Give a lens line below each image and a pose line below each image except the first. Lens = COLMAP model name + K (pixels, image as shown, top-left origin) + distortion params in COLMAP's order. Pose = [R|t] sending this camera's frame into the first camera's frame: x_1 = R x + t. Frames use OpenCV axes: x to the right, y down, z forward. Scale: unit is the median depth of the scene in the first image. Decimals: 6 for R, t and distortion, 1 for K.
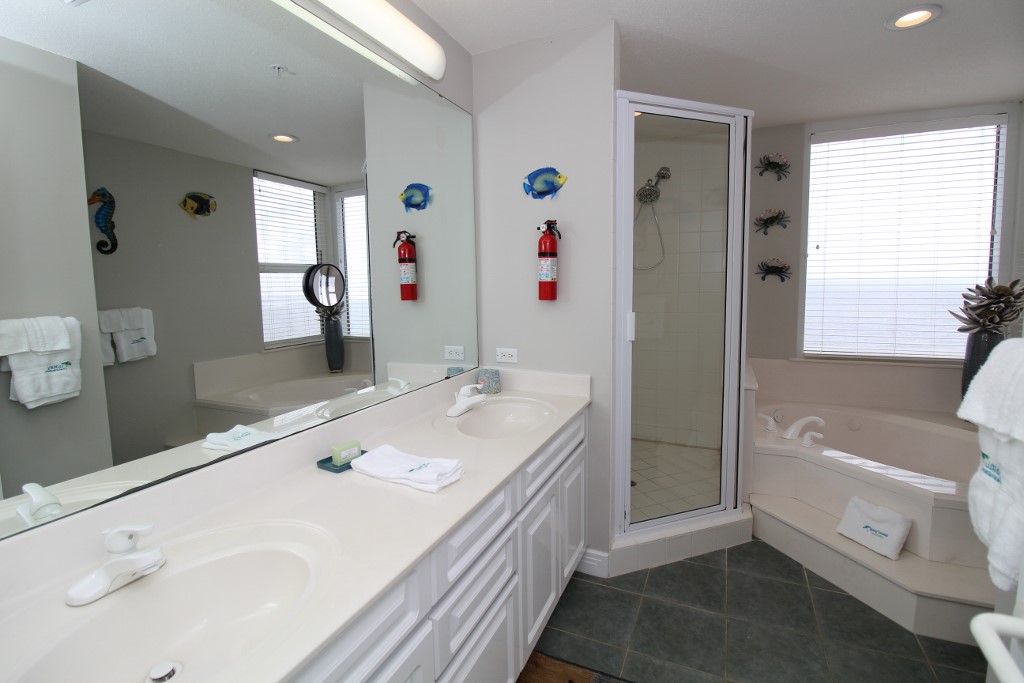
lens RADIAL K [[472.9, 0, 515.8], [0, 472.9, 328.2], [0, 0, 1]] dist [-0.005199, -0.000572]
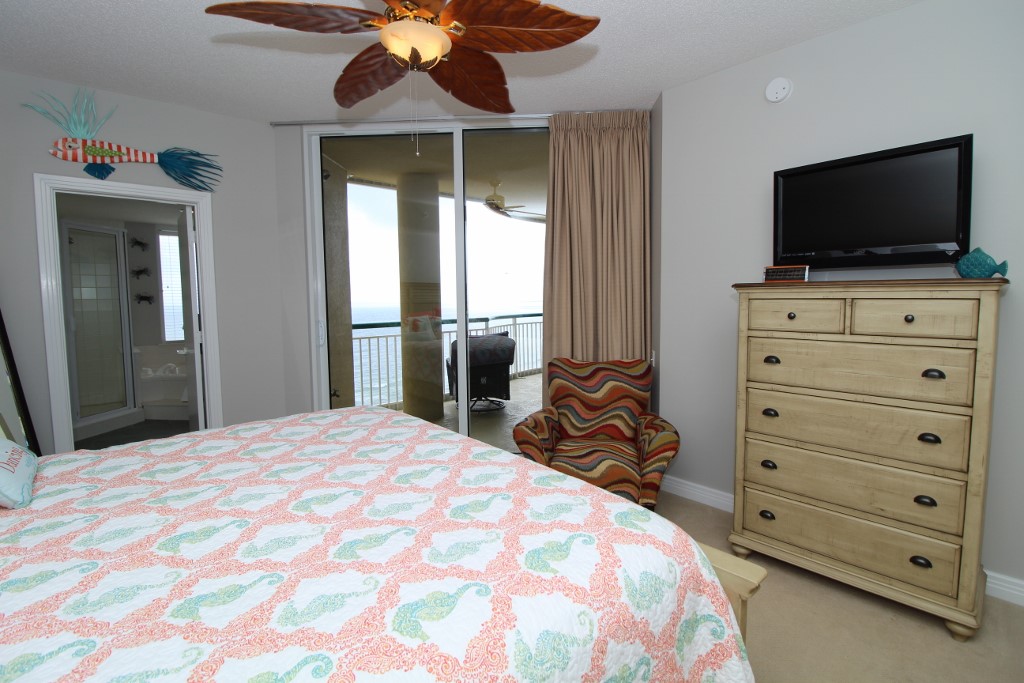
lens RADIAL K [[462.3, 0, 511.4], [0, 462.3, 314.6], [0, 0, 1]] dist [-0.003461, -0.000490]
pose [[0.398849, -0.033304, 0.916412, -0.642002], [0.103010, 0.994642, -0.008686, 0.124485], [-0.911213, 0.097864, 0.400142, -1.222227]]
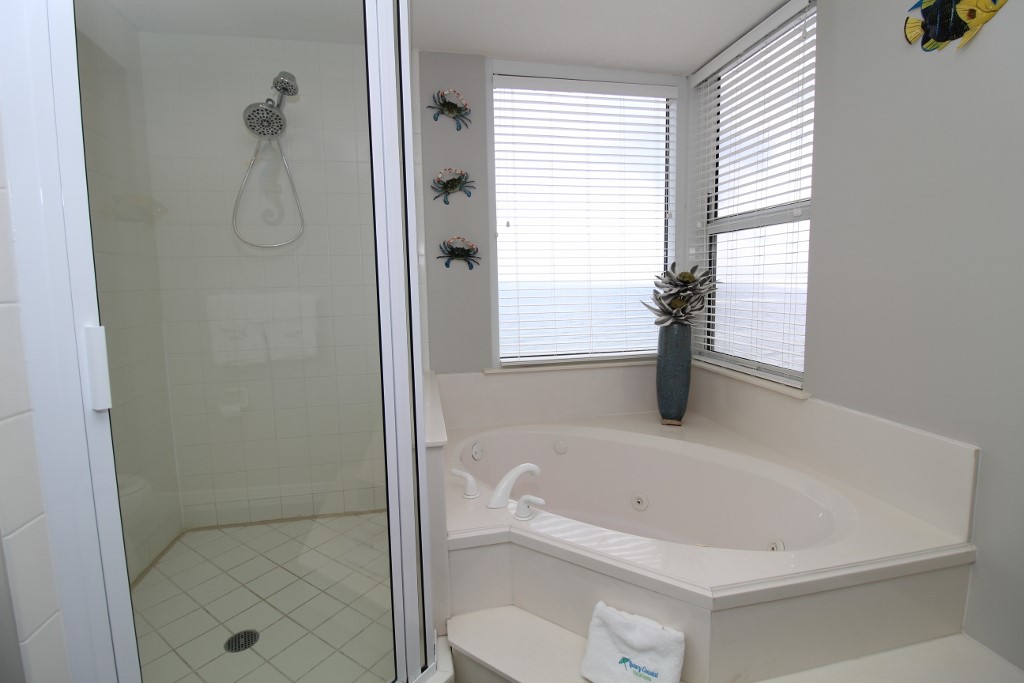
lens RADIAL K [[472.9, 0, 515.8], [0, 472.9, 328.2], [0, 0, 1]] dist [-0.005199, -0.000572]
pose [[0.816279, -0.052217, 0.575293, 0.222010], [0.059904, 0.998188, 0.005604, -0.006460], [-0.574544, 0.029888, 0.817928, 0.412869]]
